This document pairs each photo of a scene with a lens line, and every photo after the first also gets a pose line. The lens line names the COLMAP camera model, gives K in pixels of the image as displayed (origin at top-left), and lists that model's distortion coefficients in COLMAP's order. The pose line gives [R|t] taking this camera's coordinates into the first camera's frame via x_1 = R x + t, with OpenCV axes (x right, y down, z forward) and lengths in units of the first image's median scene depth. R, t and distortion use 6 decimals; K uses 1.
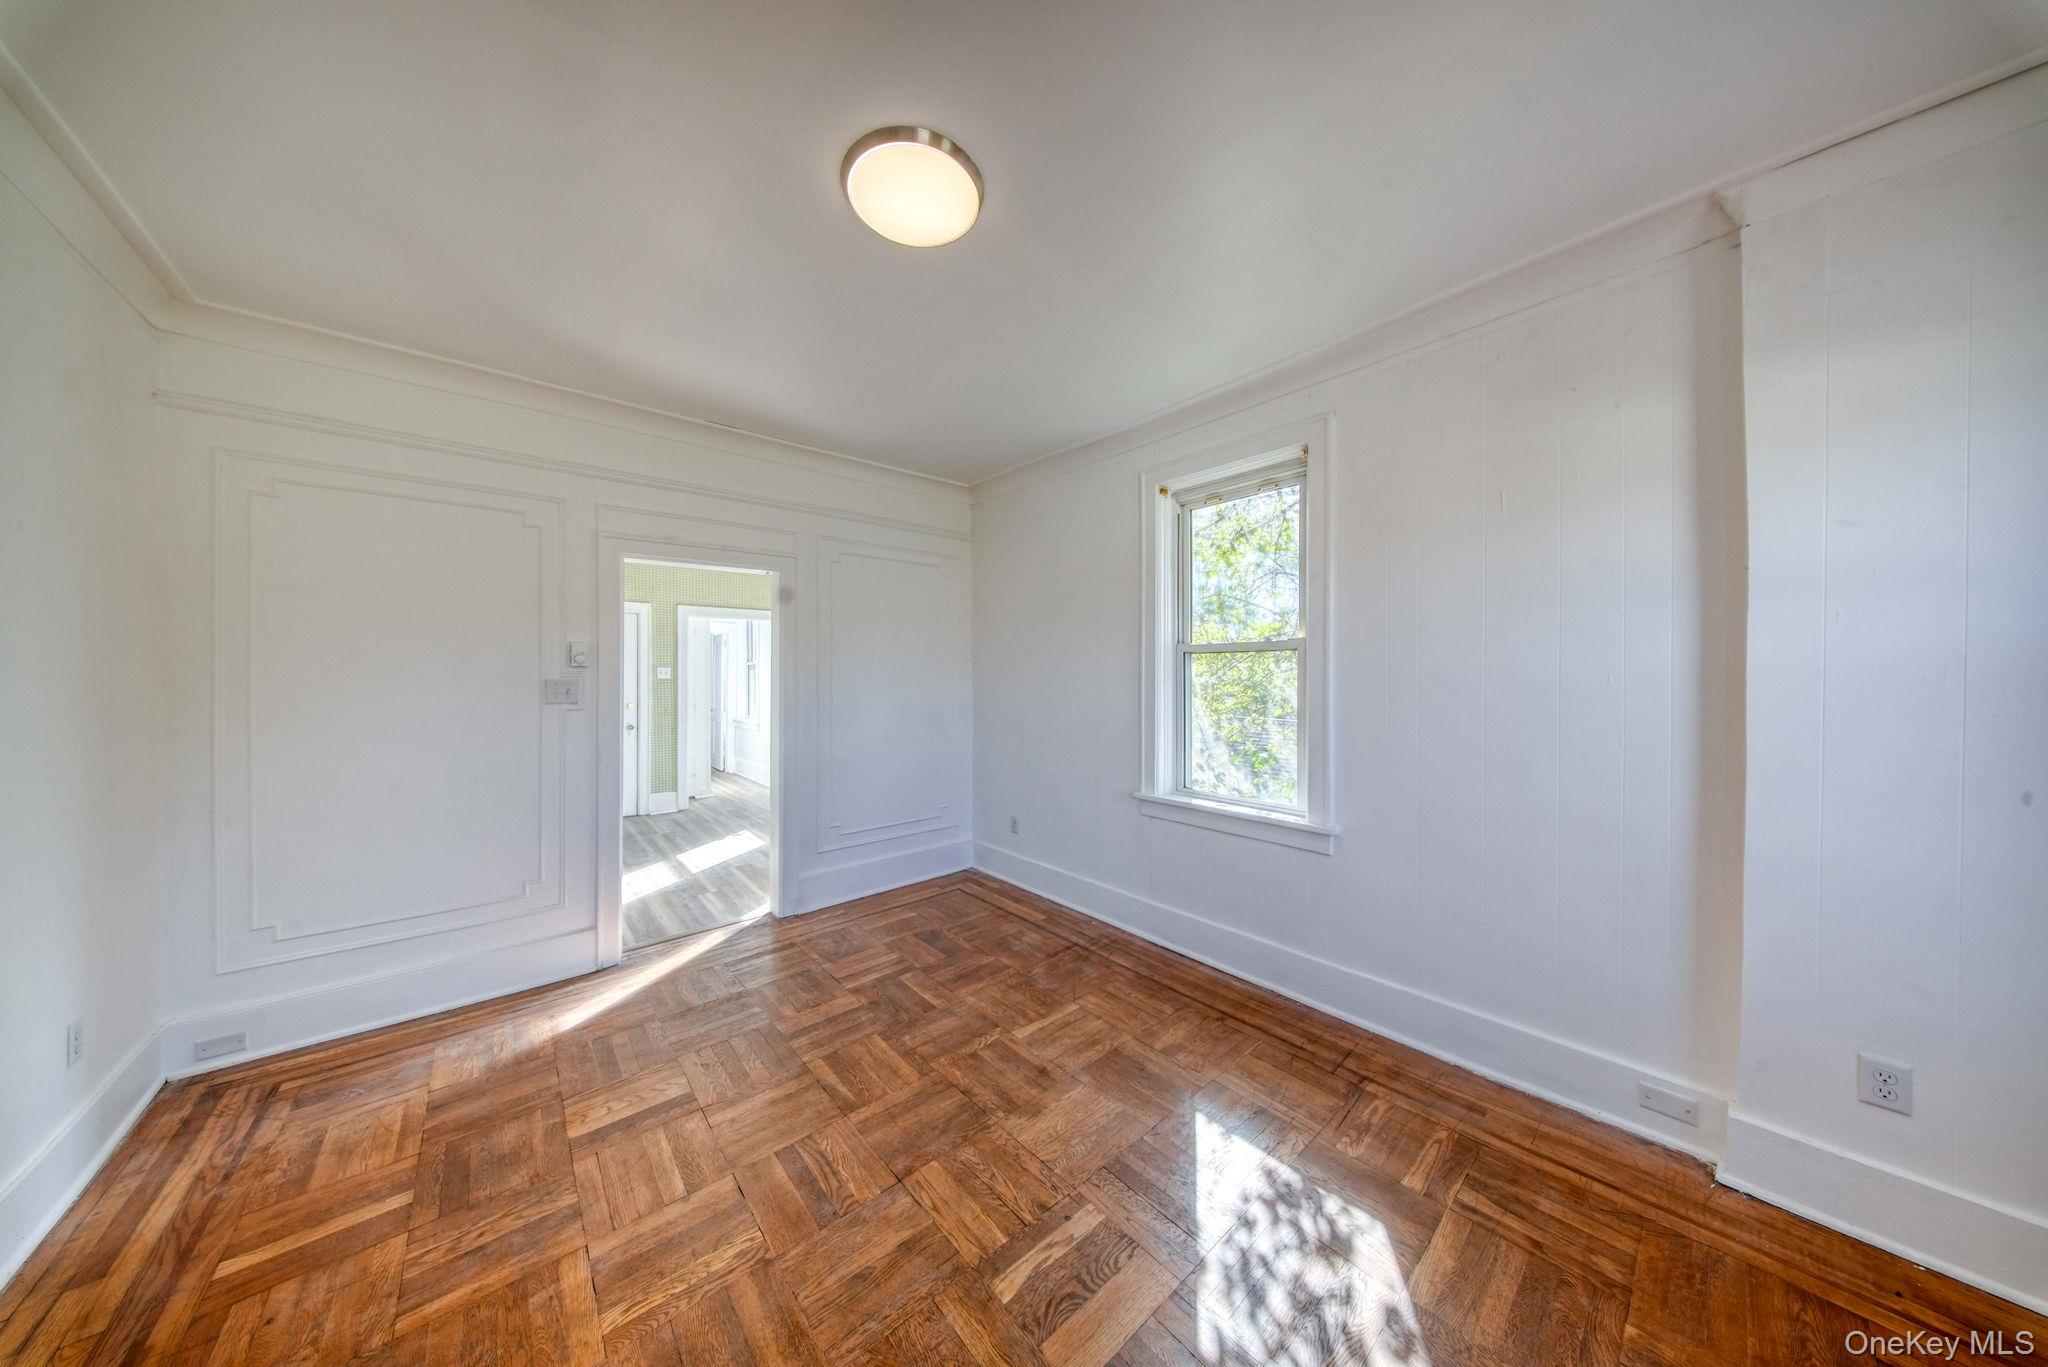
lens RADIAL K [[617.4, 0, 1024.7], [0, 617.4, 673.4], [0, 0, 1]] dist [0.000393, -0.001701]
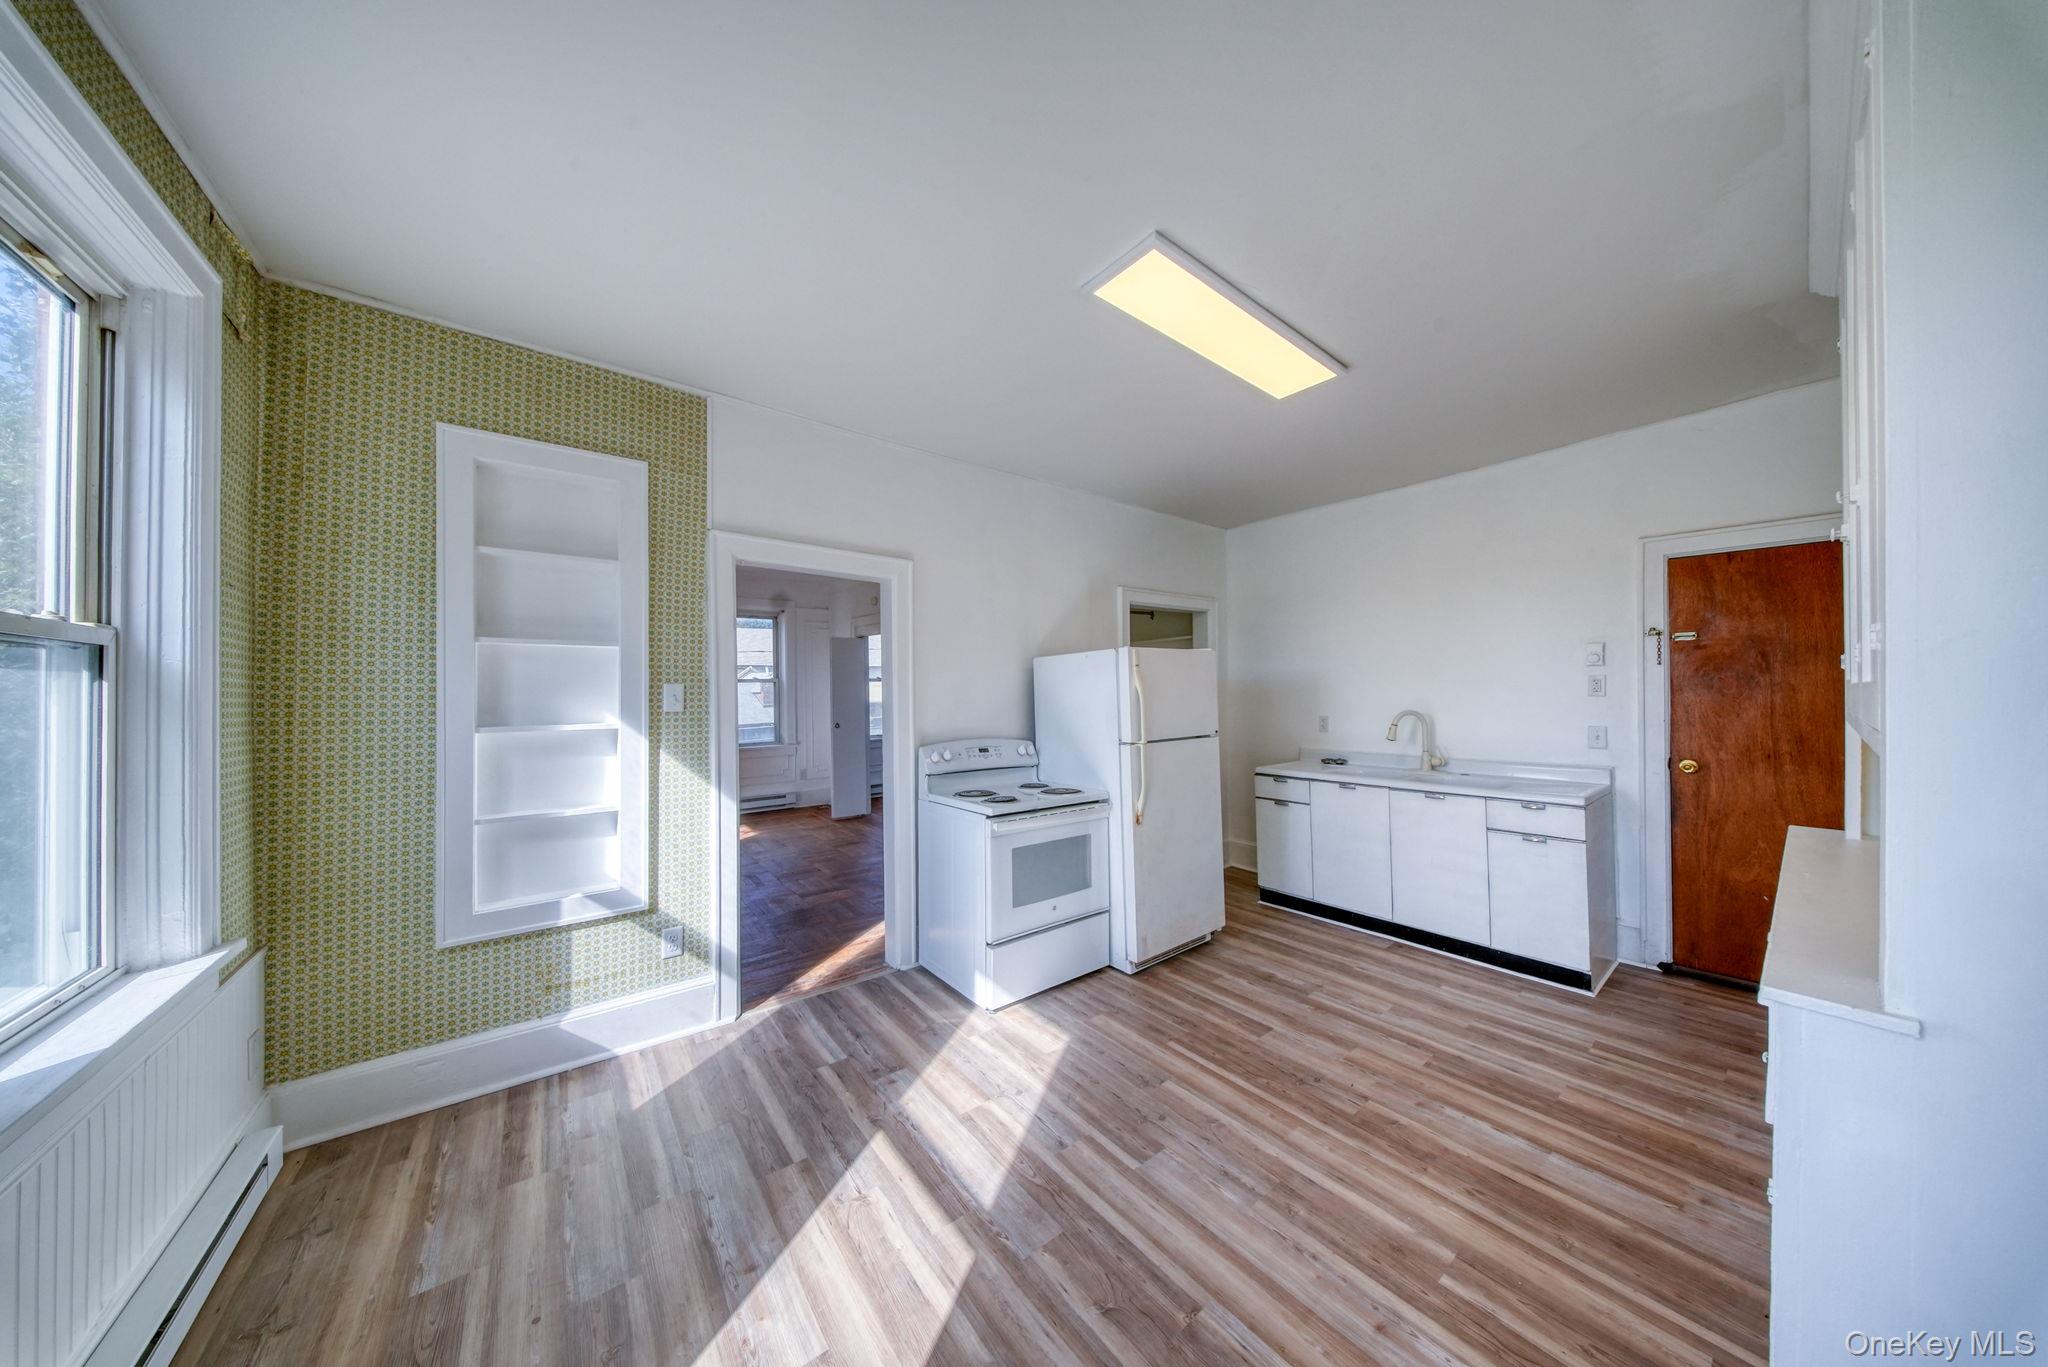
lens RADIAL K [[623.8, 0, 1019.2], [0, 623.8, 686.2], [0, 0, 1]] dist [0.000932, -0.000047]
pose [[-0.997971, 0.001761, 0.063642, -1.126734], [0.001245, 0.999966, -0.008135, -0.011352], [-0.063654, -0.008040, -0.997940, 2.450787]]
